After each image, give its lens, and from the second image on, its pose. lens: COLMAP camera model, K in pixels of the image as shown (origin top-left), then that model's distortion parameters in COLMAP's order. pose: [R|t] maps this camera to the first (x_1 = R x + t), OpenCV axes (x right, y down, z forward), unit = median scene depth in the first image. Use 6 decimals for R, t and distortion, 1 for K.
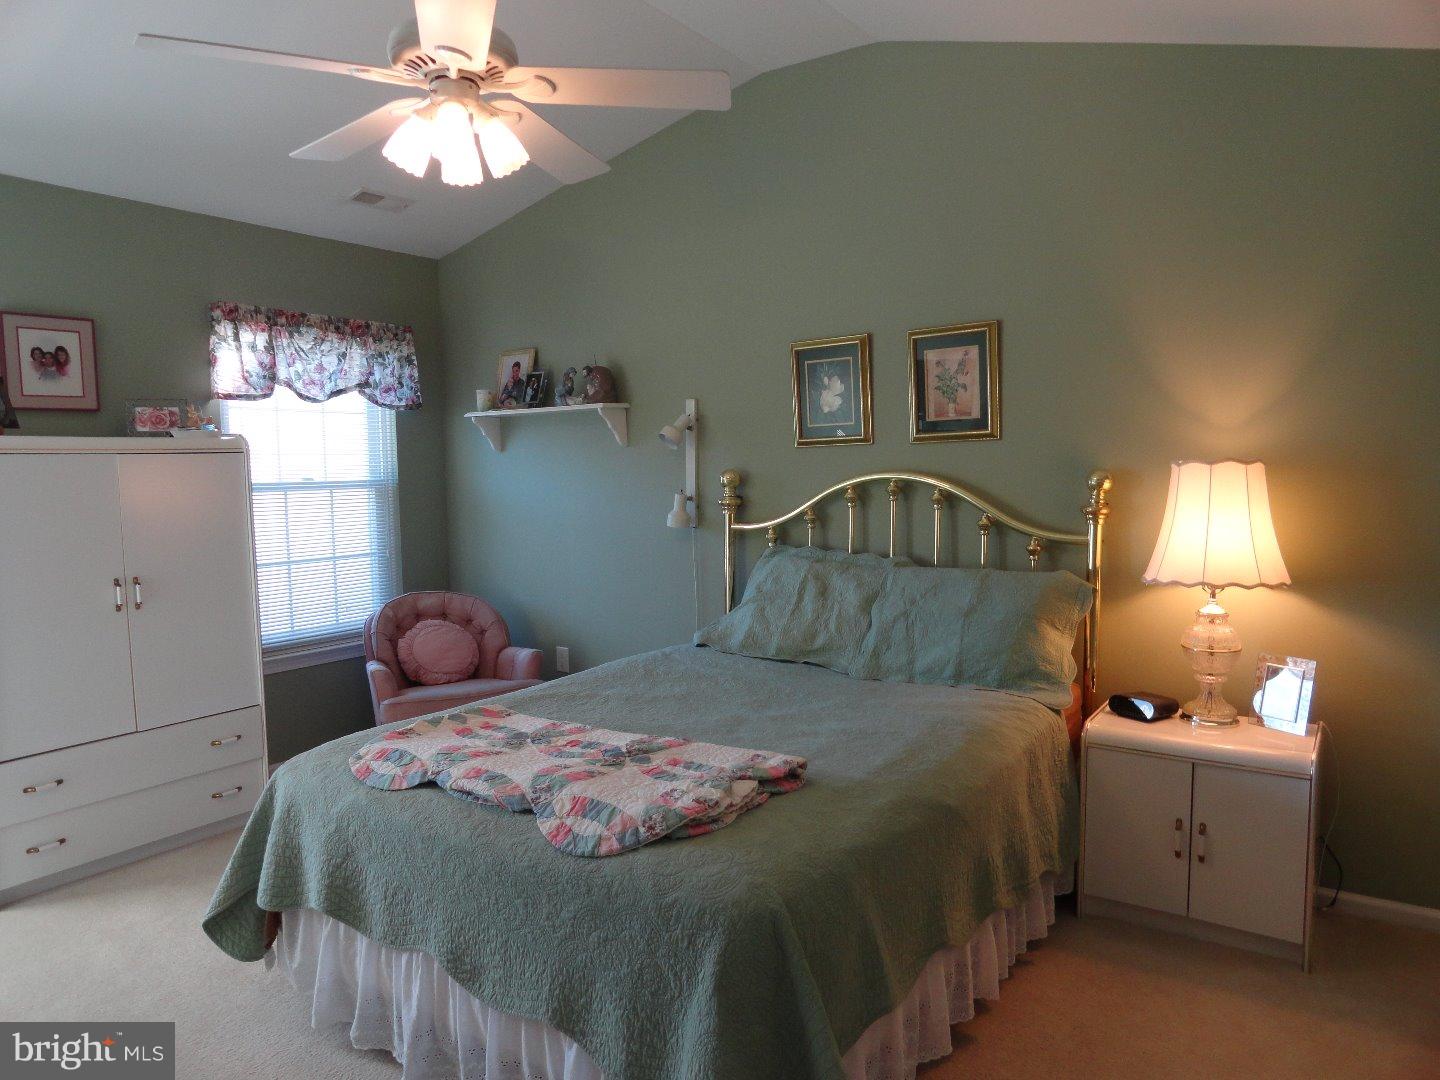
lens RADIAL K [[989.7, 0, 720.3], [0, 989.7, 538.5], [0, 0, 1]] dist [-0.002430, 0.005238]
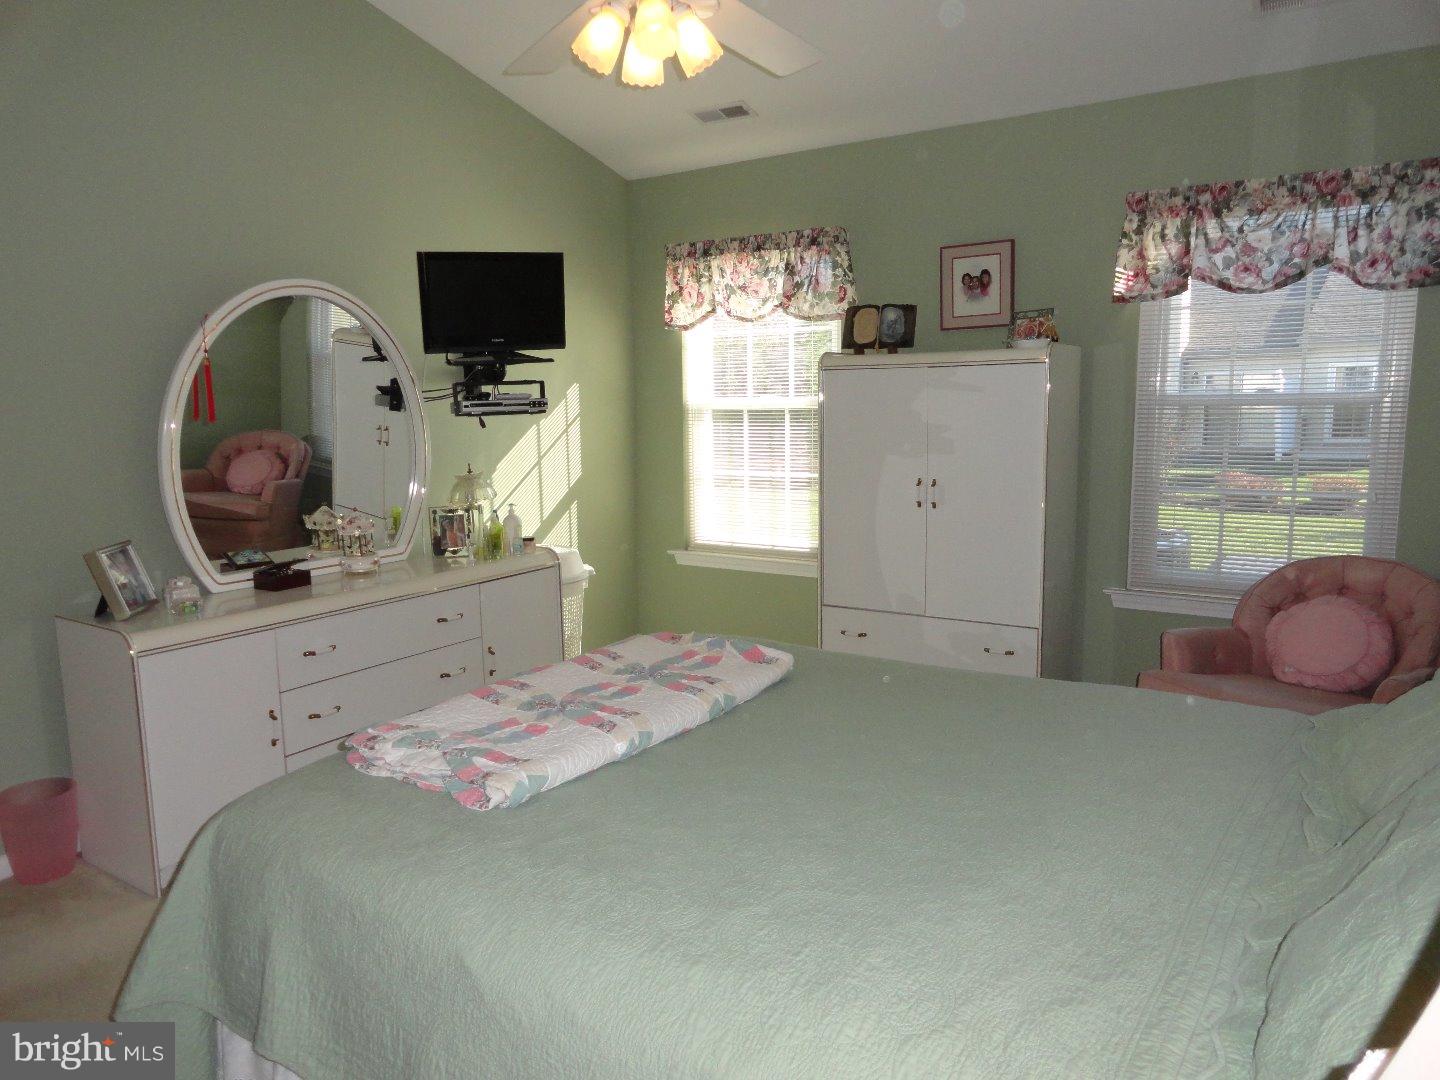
lens RADIAL K [[989.7, 0, 720.6], [0, 989.7, 544.3], [0, 0, 1]] dist [-0.002430, 0.005238]
pose [[0.047741, 0.161348, -0.985742, 0.406490], [-0.059819, 0.985558, 0.158421, -0.040879], [0.997067, 0.051403, 0.056704, 0.565569]]
